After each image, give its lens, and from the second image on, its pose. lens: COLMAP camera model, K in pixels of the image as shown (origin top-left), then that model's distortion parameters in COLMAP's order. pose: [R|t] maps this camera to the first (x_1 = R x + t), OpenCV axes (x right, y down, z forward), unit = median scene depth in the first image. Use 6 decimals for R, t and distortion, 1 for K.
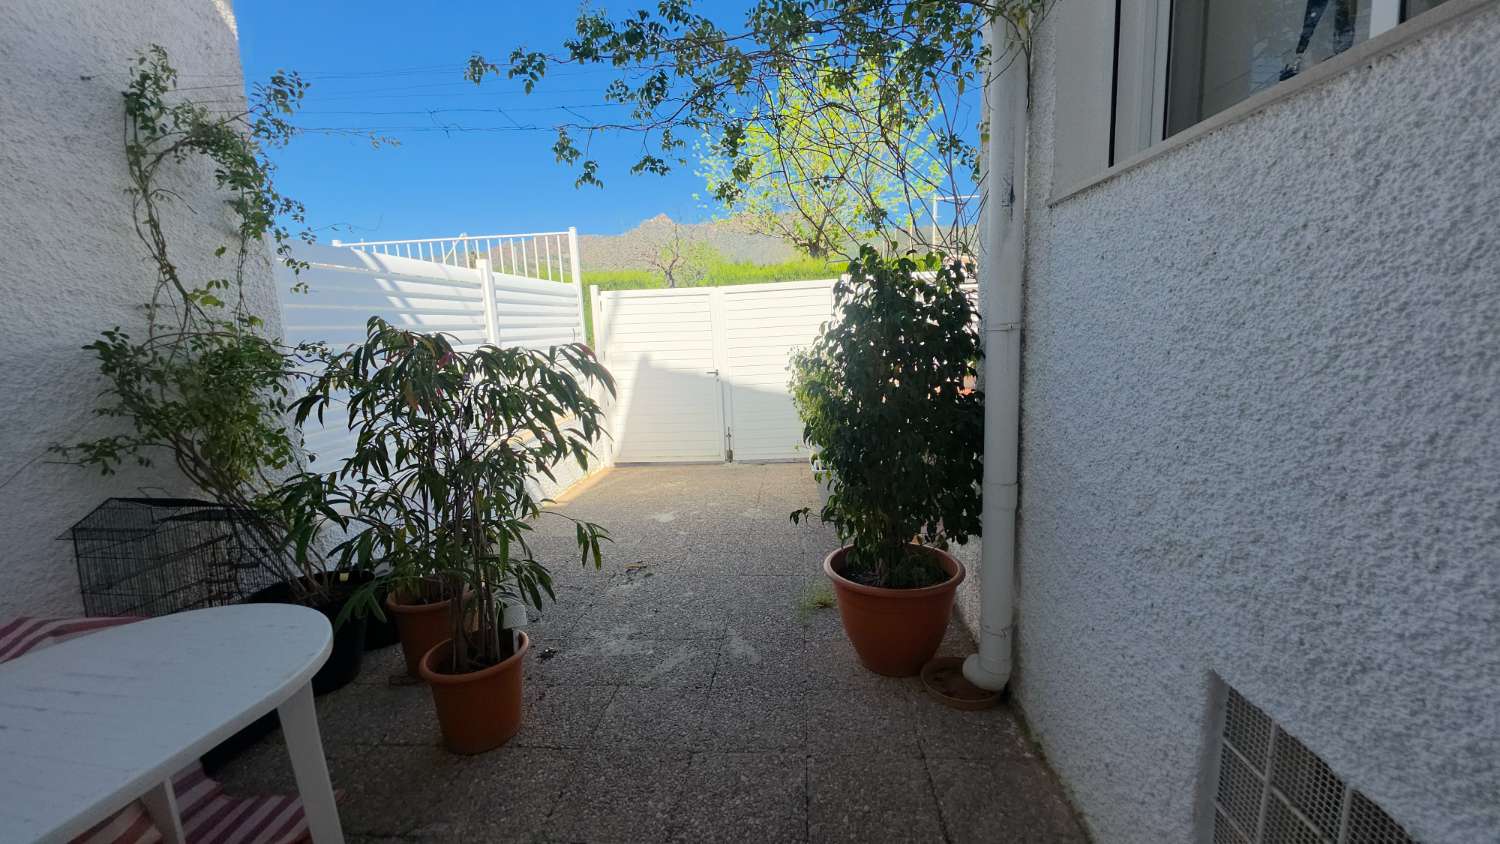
lens RADIAL K [[603.6, 0, 749.2], [0, 603.6, 414.4], [0, 0, 1]] dist [0.010446, -0.007546]
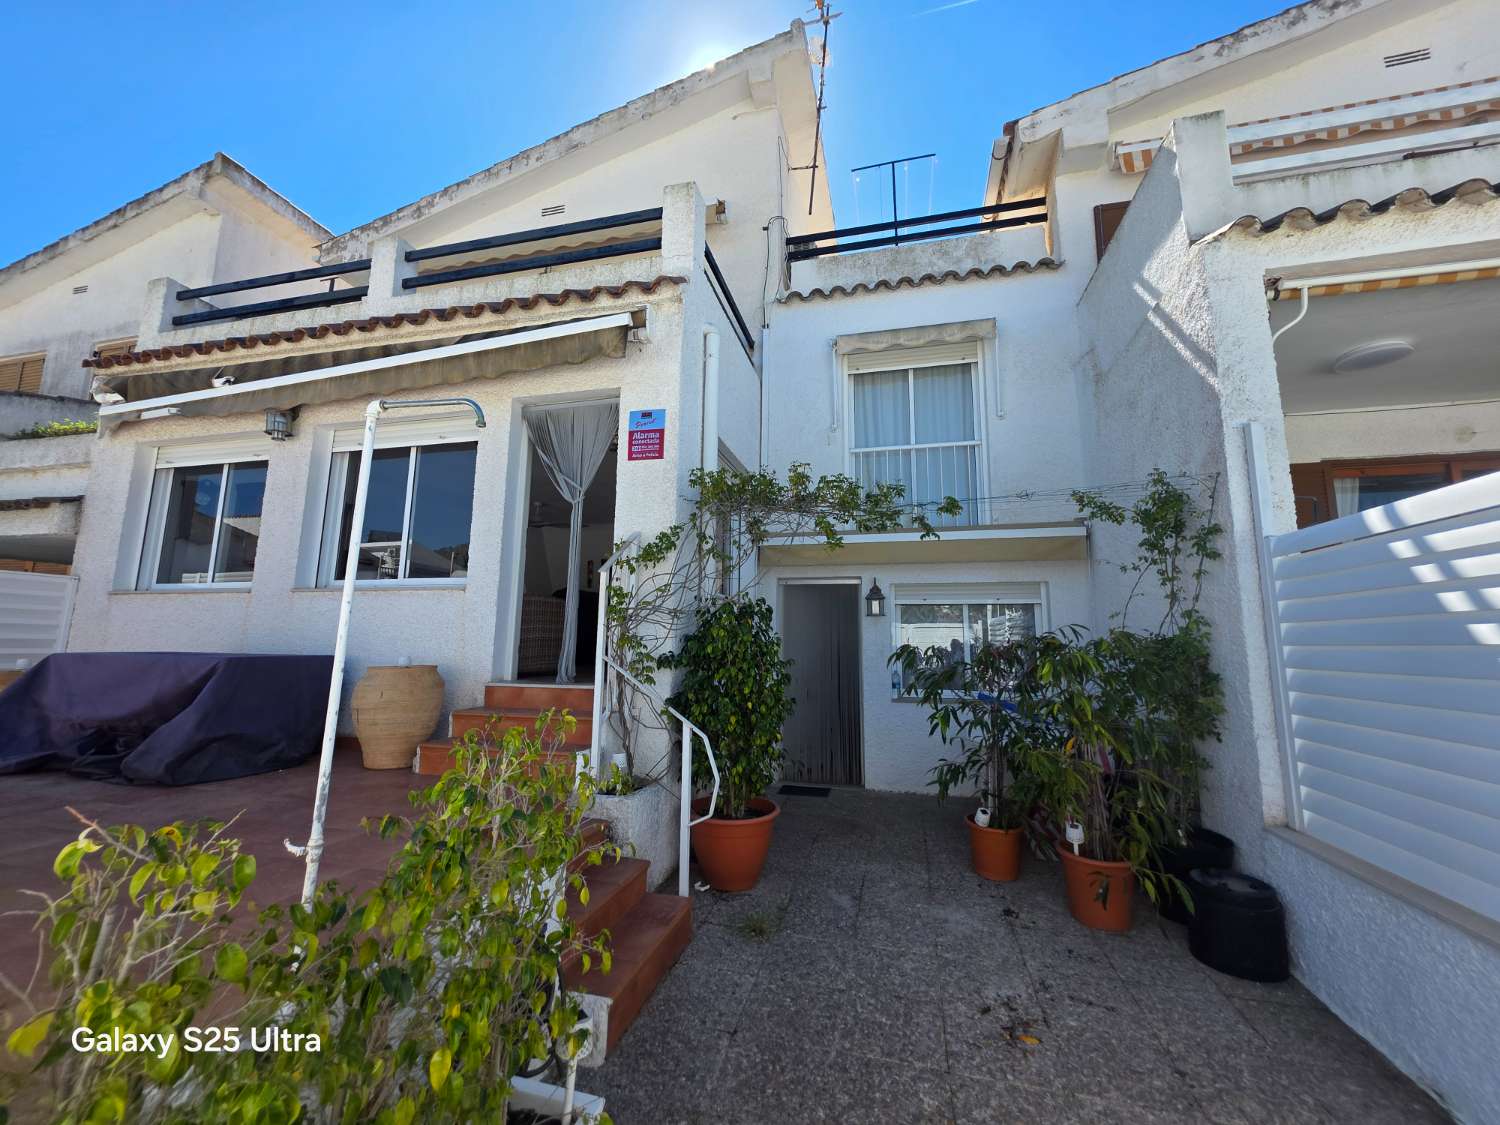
lens RADIAL K [[586.1, 0, 750.0], [0, 586.1, 562.5], [0, 0, 1]] dist [0.000219, 0.000007]
pose [[-0.985002, 0.057910, 0.162534, -0.060001], [0.058692, 0.998276, 0.000010, -0.306870], [-0.162253, 0.009549, -0.986703, 2.163313]]
